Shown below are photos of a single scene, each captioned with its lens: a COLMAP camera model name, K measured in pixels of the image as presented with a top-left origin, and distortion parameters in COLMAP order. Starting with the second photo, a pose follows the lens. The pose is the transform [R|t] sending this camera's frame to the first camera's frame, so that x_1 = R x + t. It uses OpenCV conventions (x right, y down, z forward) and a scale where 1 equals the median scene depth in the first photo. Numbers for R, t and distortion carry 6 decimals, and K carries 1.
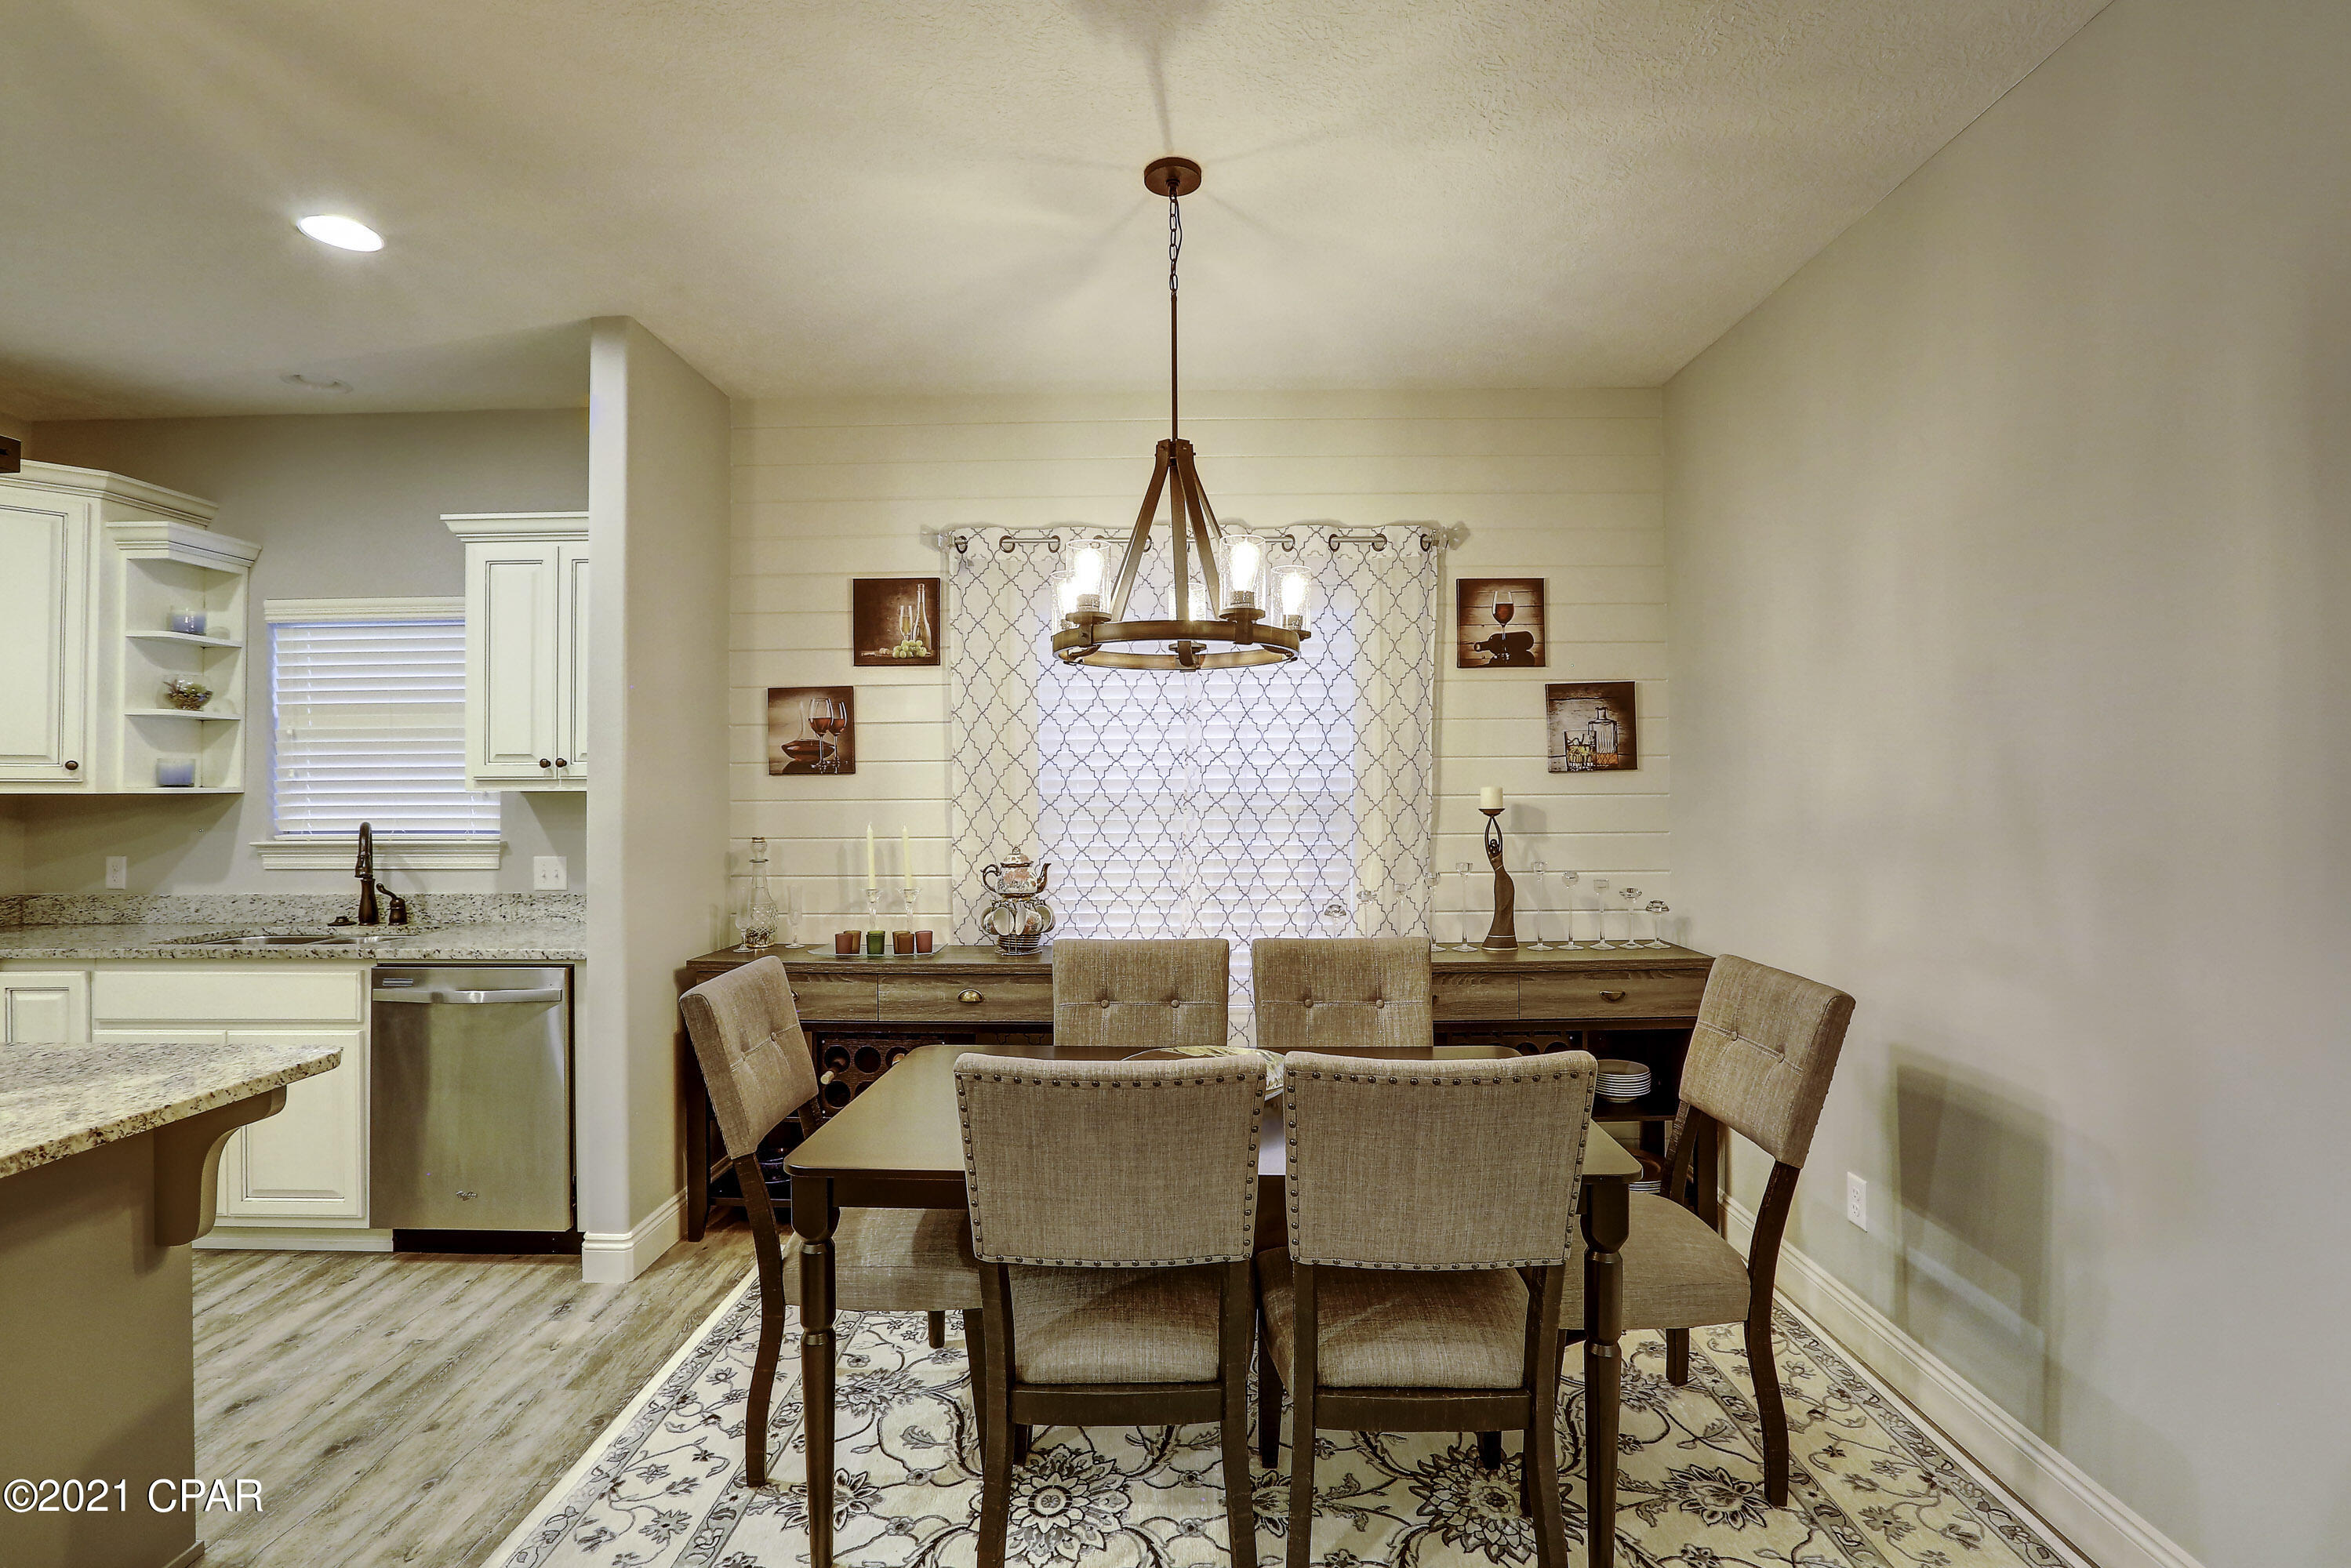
lens RADIAL K [[1076.5, 0, 1171.3], [0, 1076.5, 768.1], [0, 0, 1]] dist [-0.046903, 0.016629]
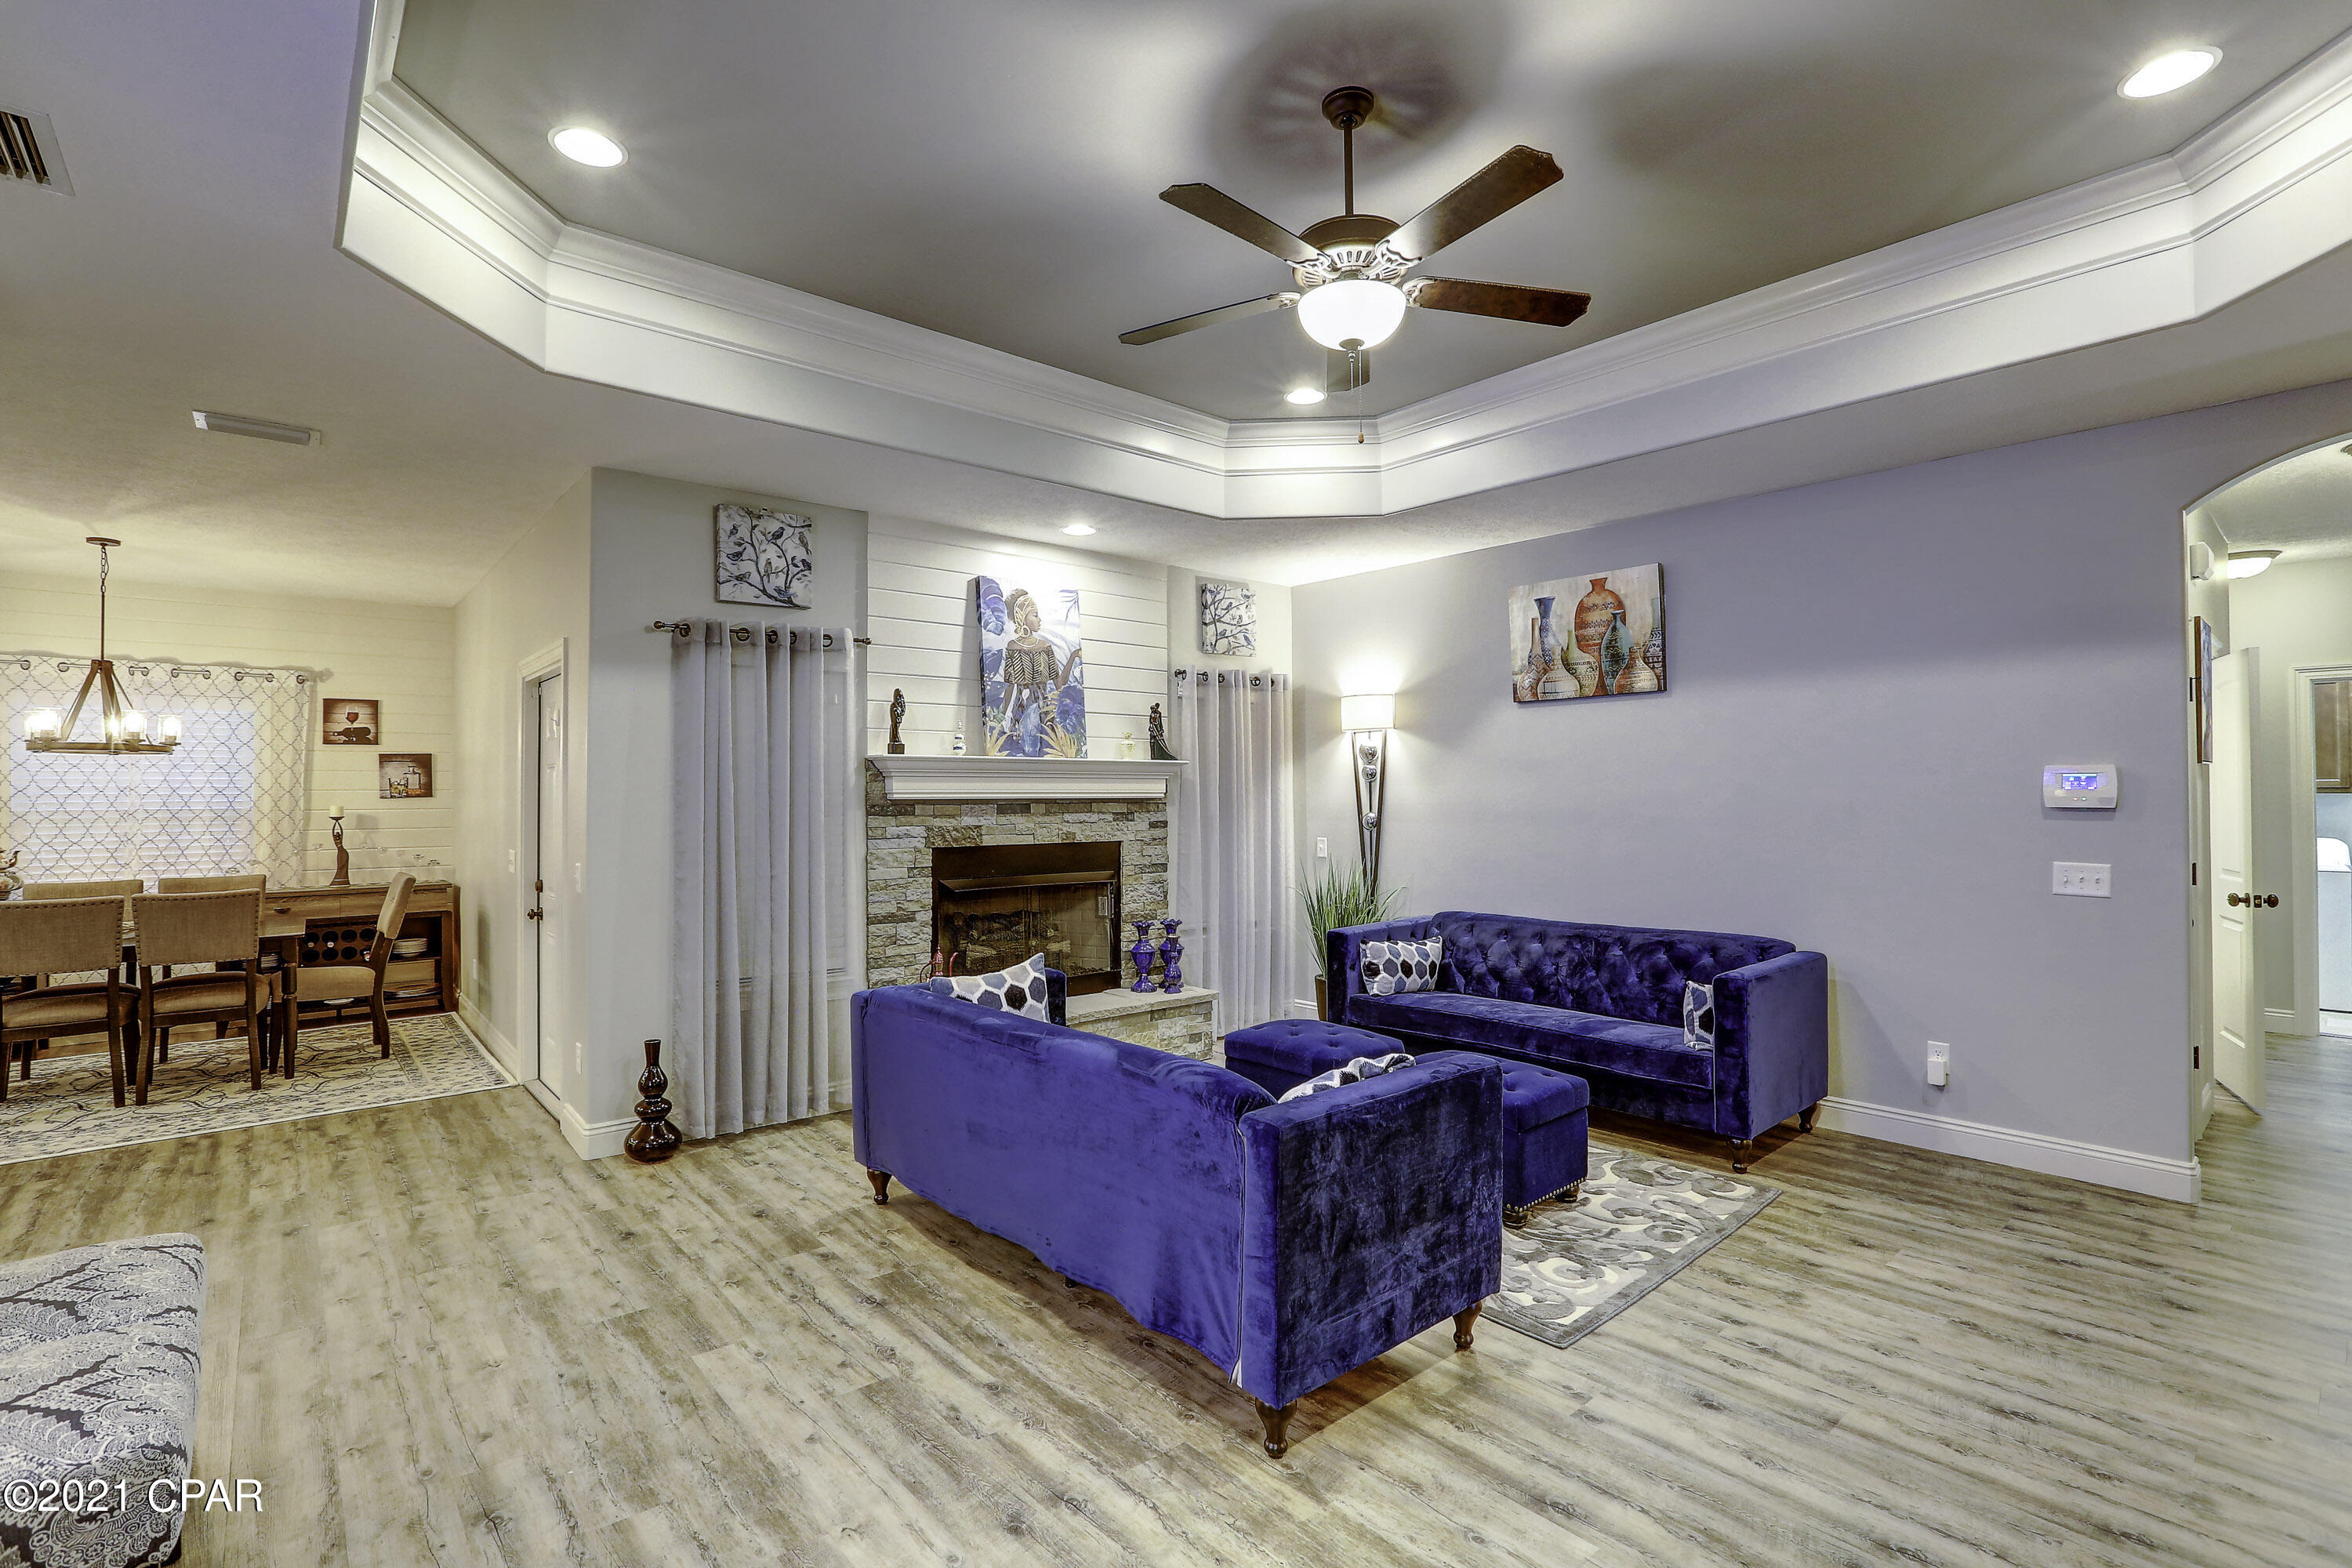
lens RADIAL K [[1077.1, 0, 1175.1], [0, 1077.1, 781.2], [0, 0, 1]] dist [-0.046903, 0.016629]
pose [[0.742618, 0.010562, 0.669632, 0.145463], [-0.011488, 0.999929, -0.003032, -0.040343], [-0.669616, -0.005441, 0.742687, -1.495410]]
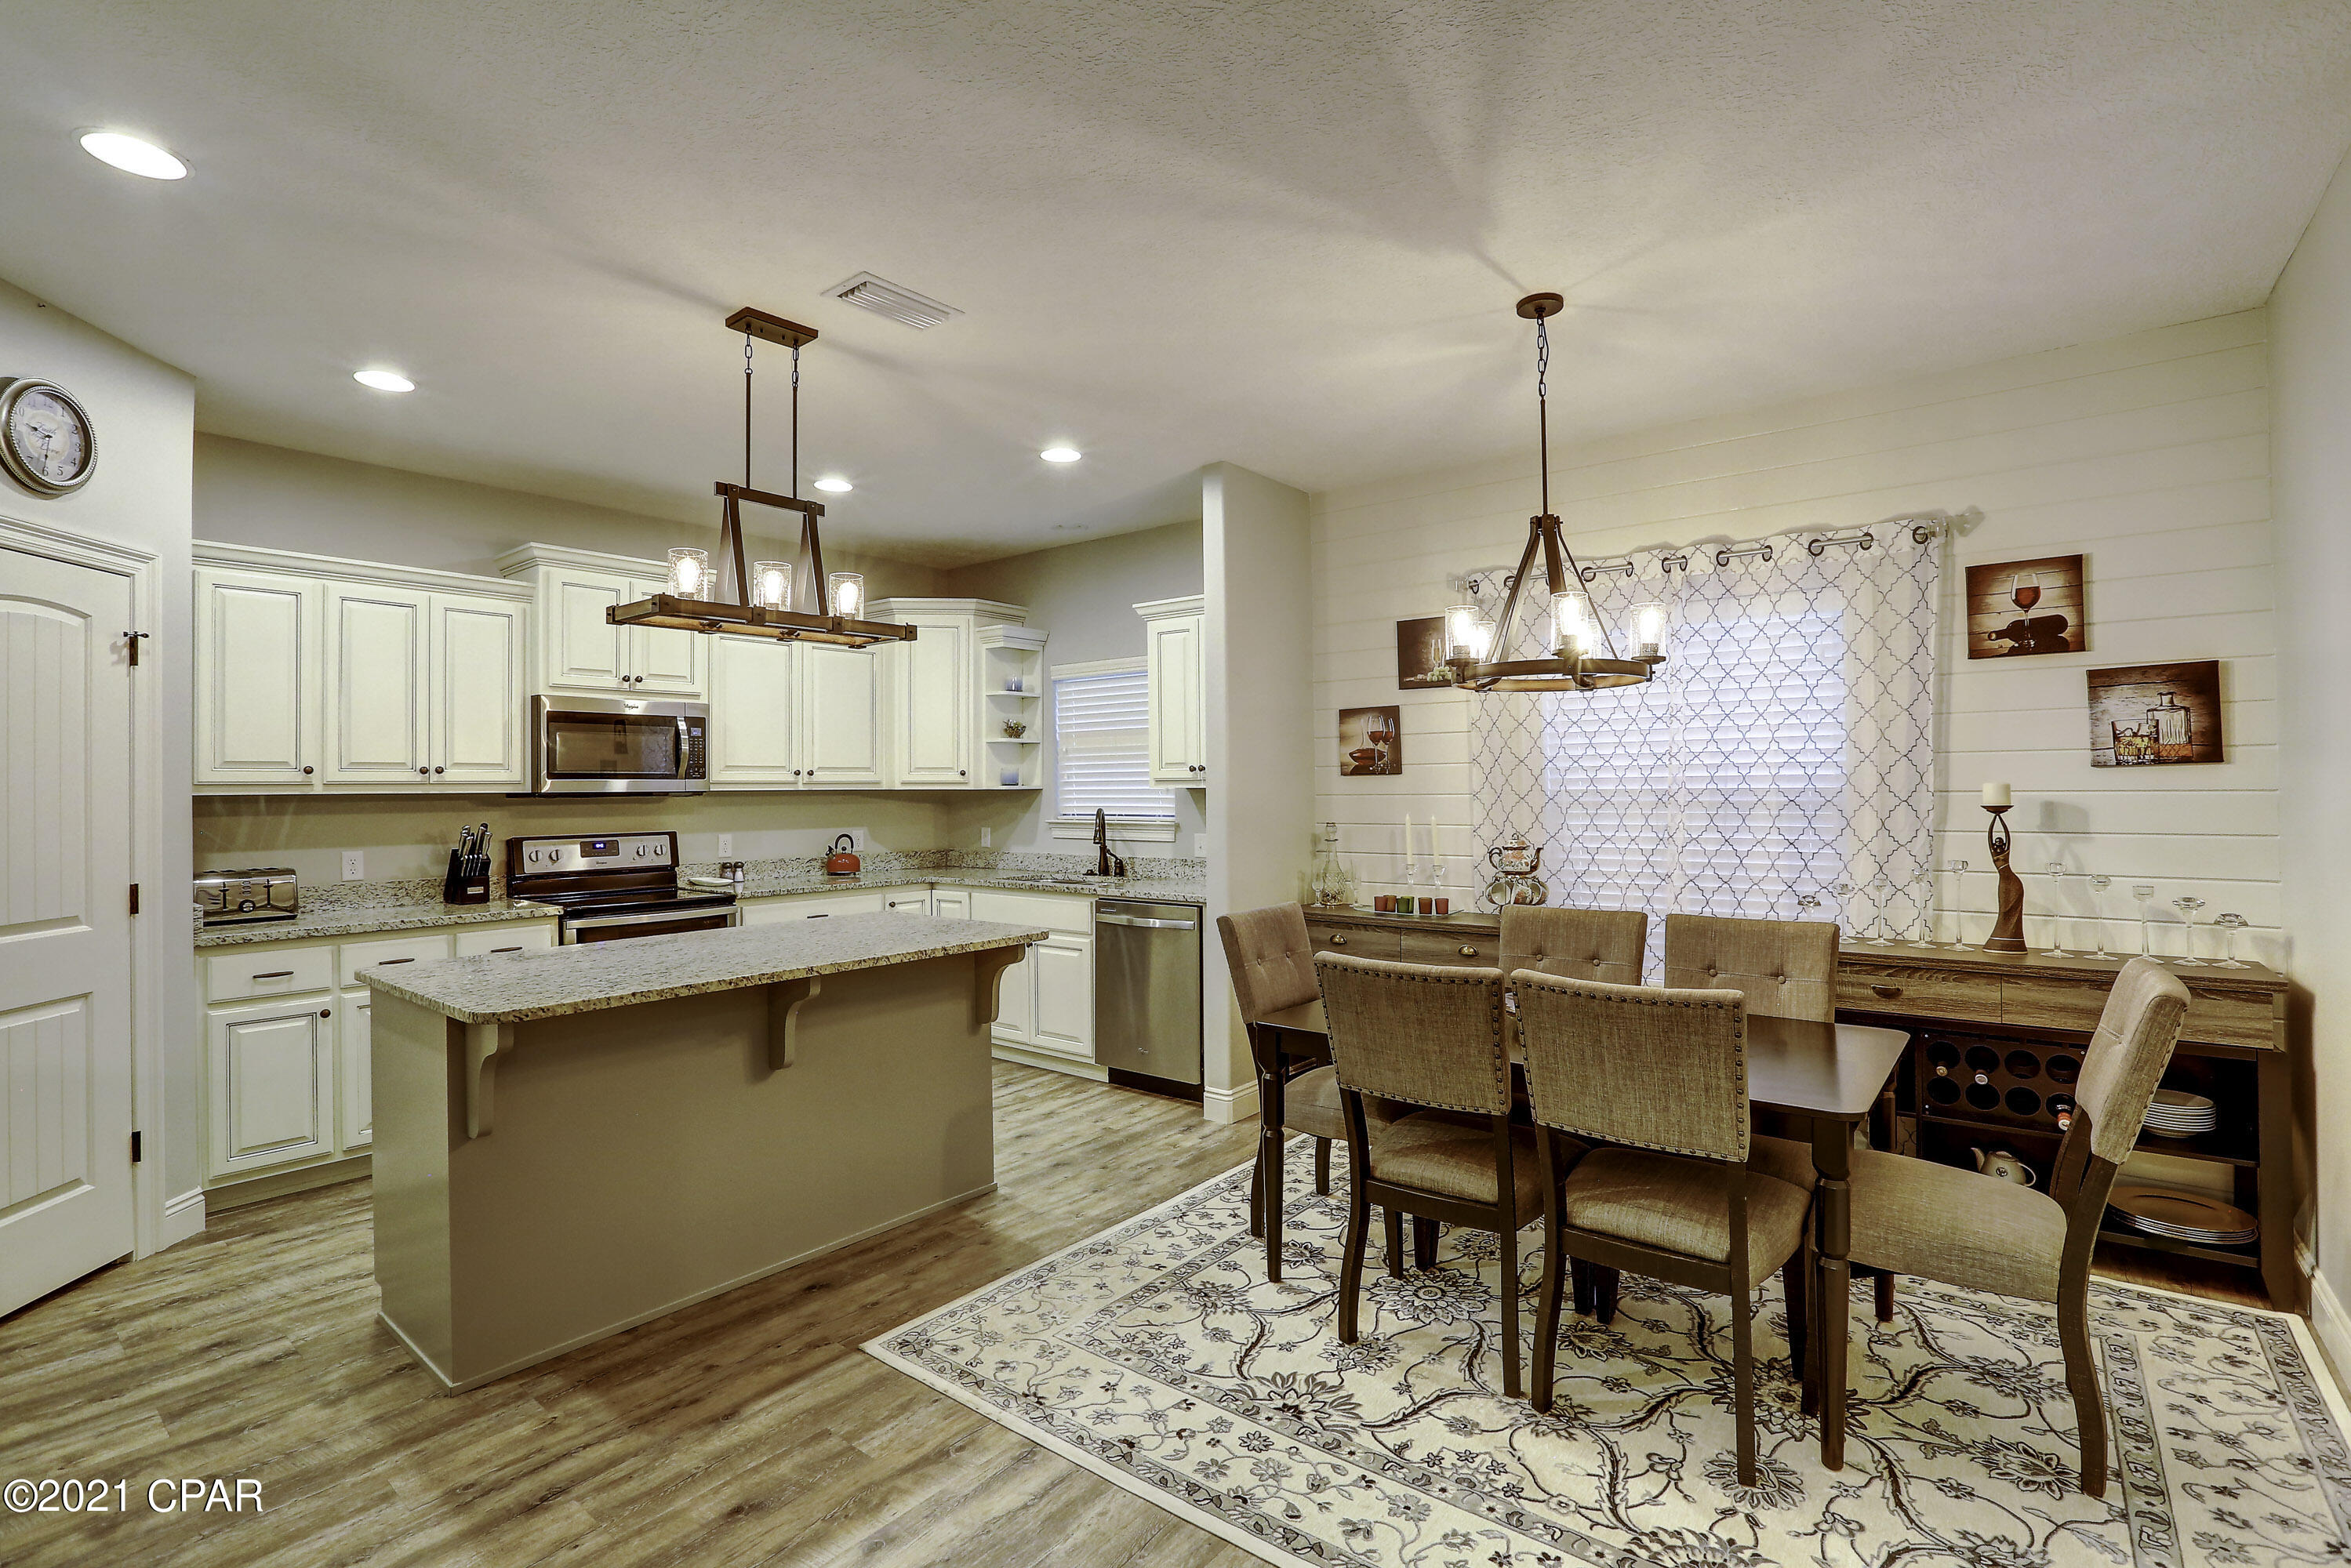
lens RADIAL K [[1076.5, 0, 1180.9], [0, 1076.5, 774.7], [0, 0, 1]] dist [-0.046903, 0.016629]
pose [[0.799623, -0.006962, -0.600461, 0.280381], [0.012812, 0.999903, 0.005467, -0.004421], [0.600365, -0.012065, 0.799635, -0.190368]]
